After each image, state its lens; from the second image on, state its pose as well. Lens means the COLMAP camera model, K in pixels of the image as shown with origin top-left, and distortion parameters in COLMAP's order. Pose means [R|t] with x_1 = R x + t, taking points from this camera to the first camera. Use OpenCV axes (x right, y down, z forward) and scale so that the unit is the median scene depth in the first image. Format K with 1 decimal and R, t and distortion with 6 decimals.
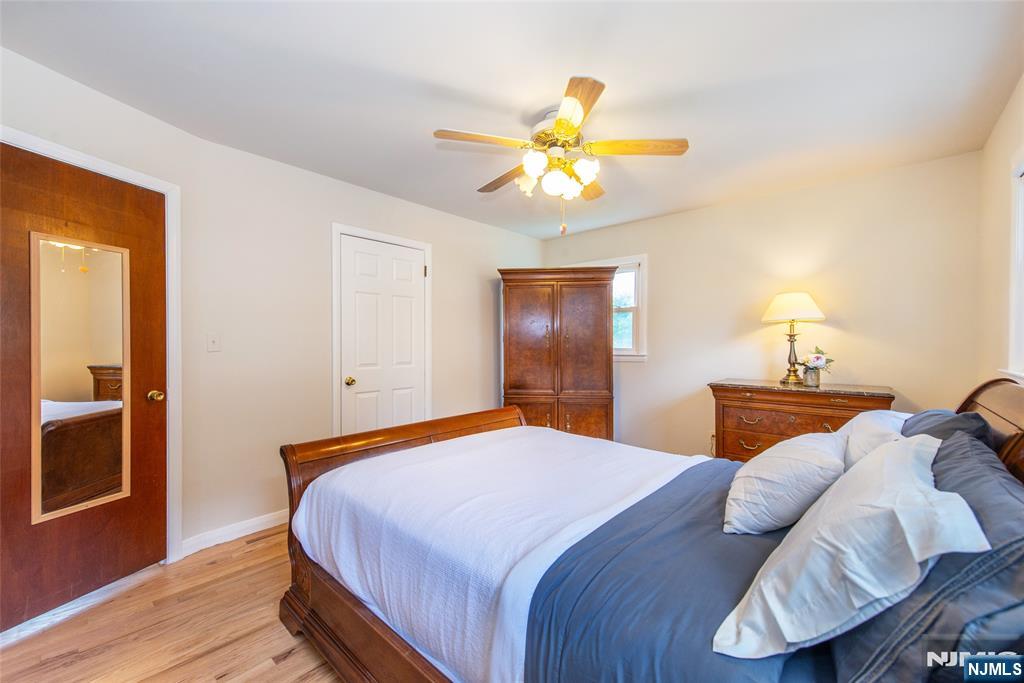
lens RADIAL K [[401.8, 0, 512.0], [0, 401.8, 341.5], [0, 0, 1]] dist [0.000967, 0.000003]
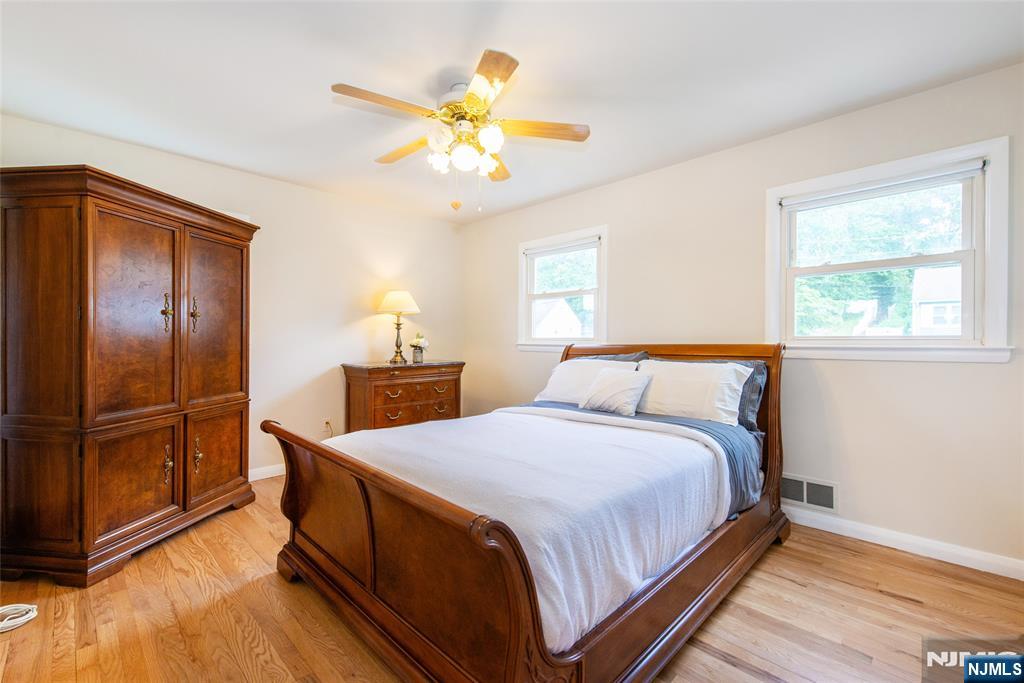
lens RADIAL K [[454.0, 0, 512.0], [0, 454.0, 341.5], [0, 0, 1]] dist [-0.000095, -0.000159]
pose [[0.017638, -0.004815, 0.999833, -0.716440], [-0.002579, 0.999985, 0.004861, 0.030697], [-0.999841, -0.002665, 0.017625, 0.608886]]
